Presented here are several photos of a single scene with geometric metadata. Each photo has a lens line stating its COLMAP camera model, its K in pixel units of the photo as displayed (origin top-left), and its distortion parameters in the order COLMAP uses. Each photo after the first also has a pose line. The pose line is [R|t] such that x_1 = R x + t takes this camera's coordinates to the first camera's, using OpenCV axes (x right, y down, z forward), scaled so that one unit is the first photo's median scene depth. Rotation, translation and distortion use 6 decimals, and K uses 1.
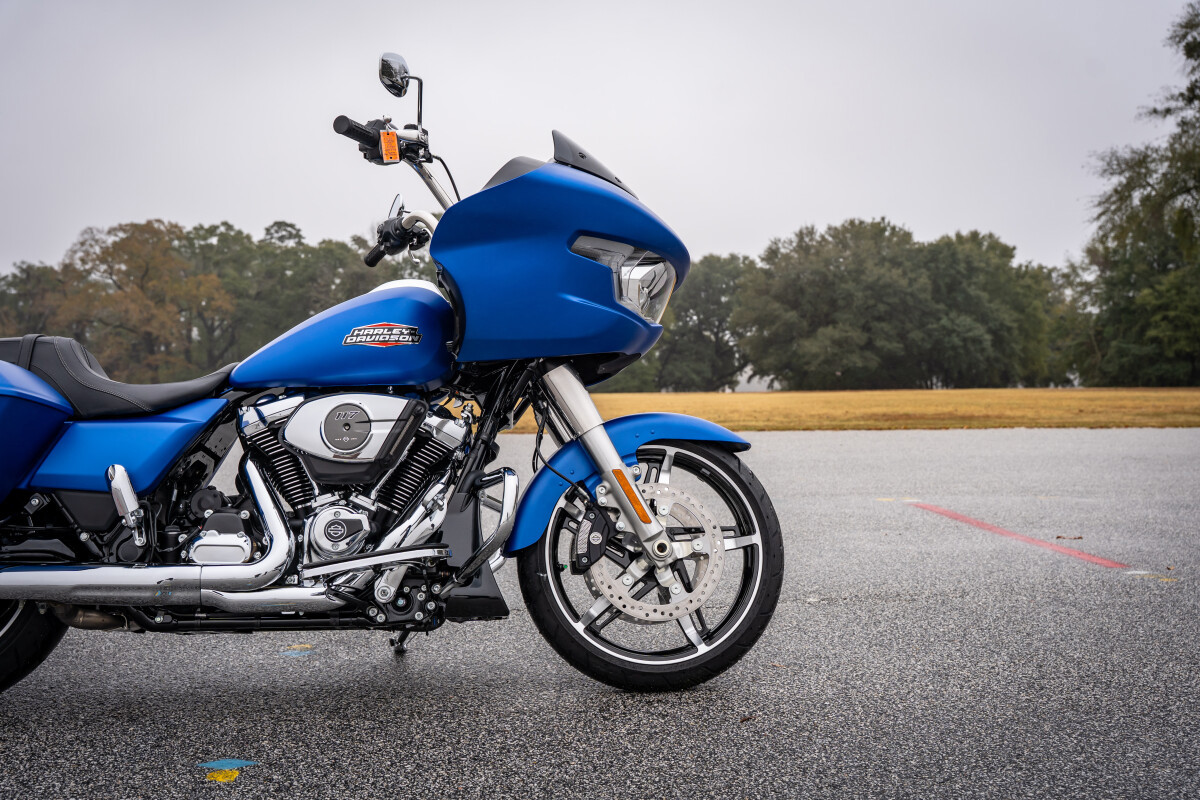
lens RADIAL K [[1271.5, 0, 600.0], [0, 1271.5, 400.0], [0, 0, 1]] dist [-0.024631, -0.003264]
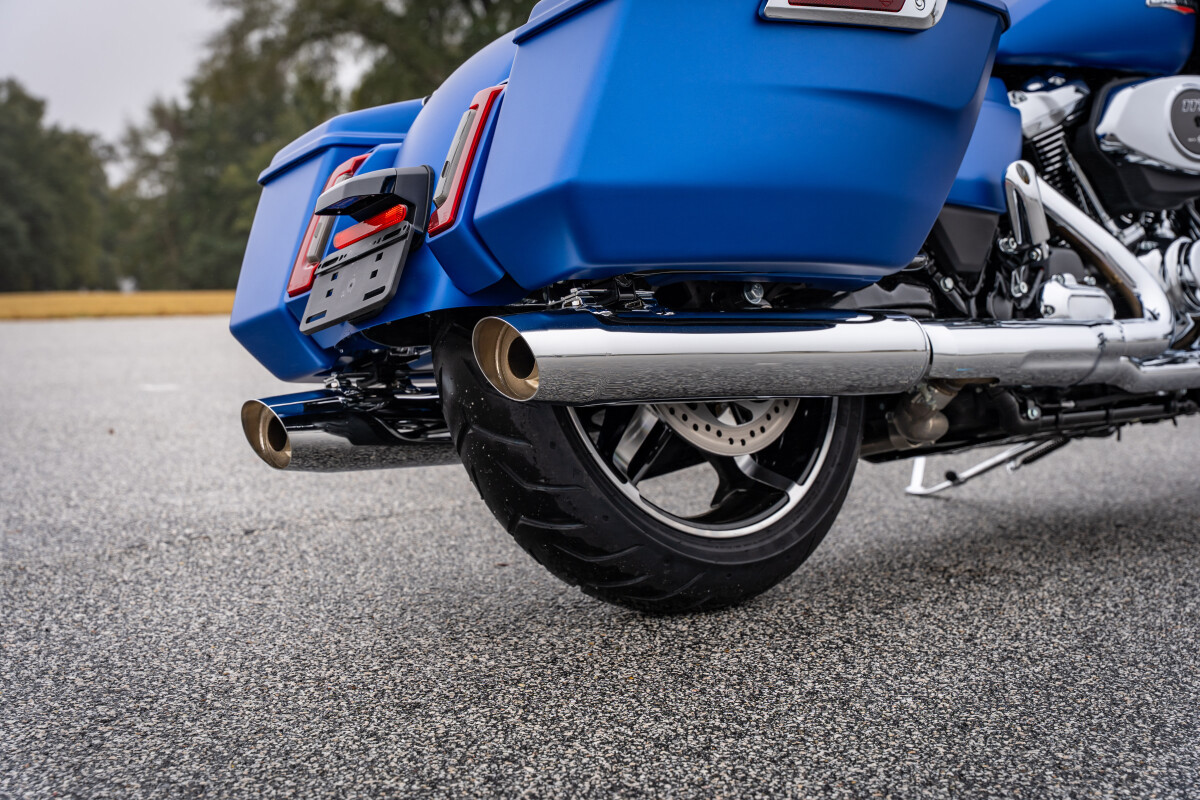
lens RADIAL K [[1765.2, 0, 600.0], [0, 1765.2, 400.0], [0, 0, 1]] dist [0.015715, 0.035084]
pose [[0.784560, -0.040724, 0.618714, -0.970441], [0.015067, 0.998798, 0.046636, 0.111311], [-0.619870, -0.027266, 0.784231, 0.406470]]
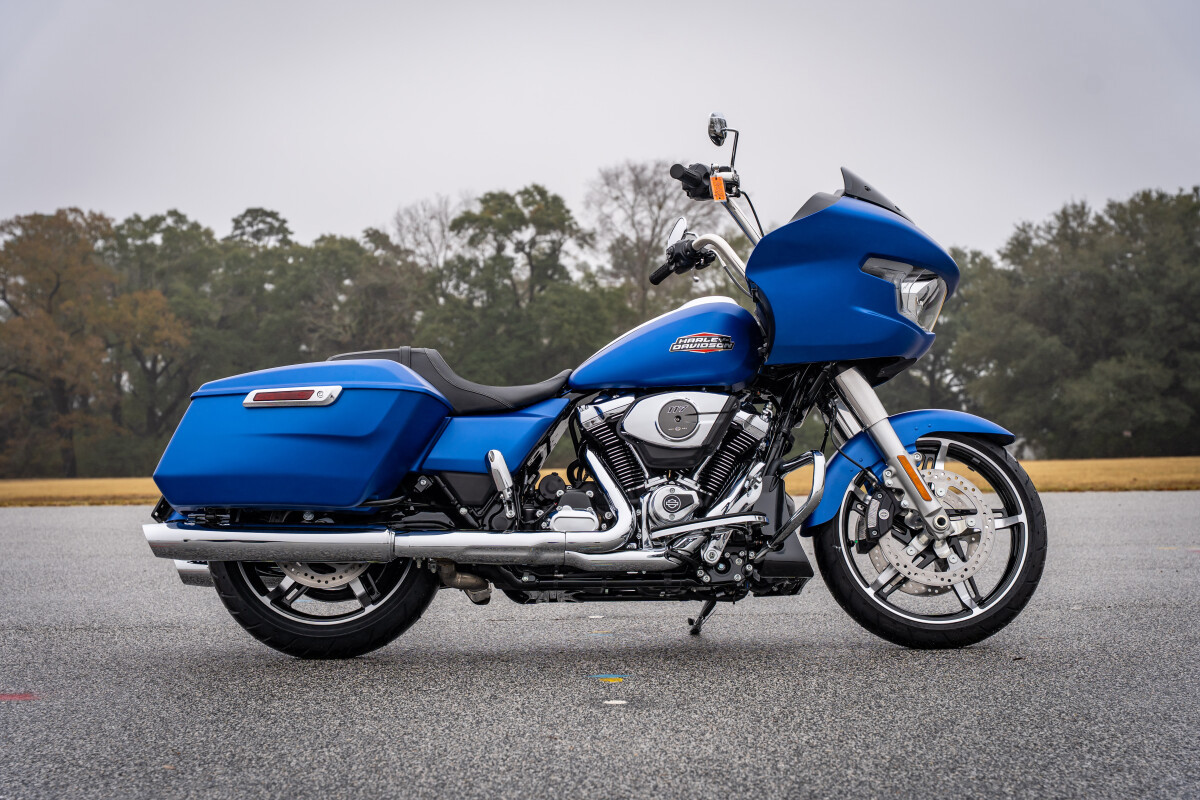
lens RADIAL K [[2008.1, 0, 600.0], [0, 2008.1, 400.0], [0, 0, 1]] dist [-0.001281, 0.087408]
pose [[0.997370, -0.009197, -0.071893, -0.125708], [0.006262, 0.999142, -0.040945, 0.074793], [0.072208, 0.040387, 0.996572, -0.837613]]
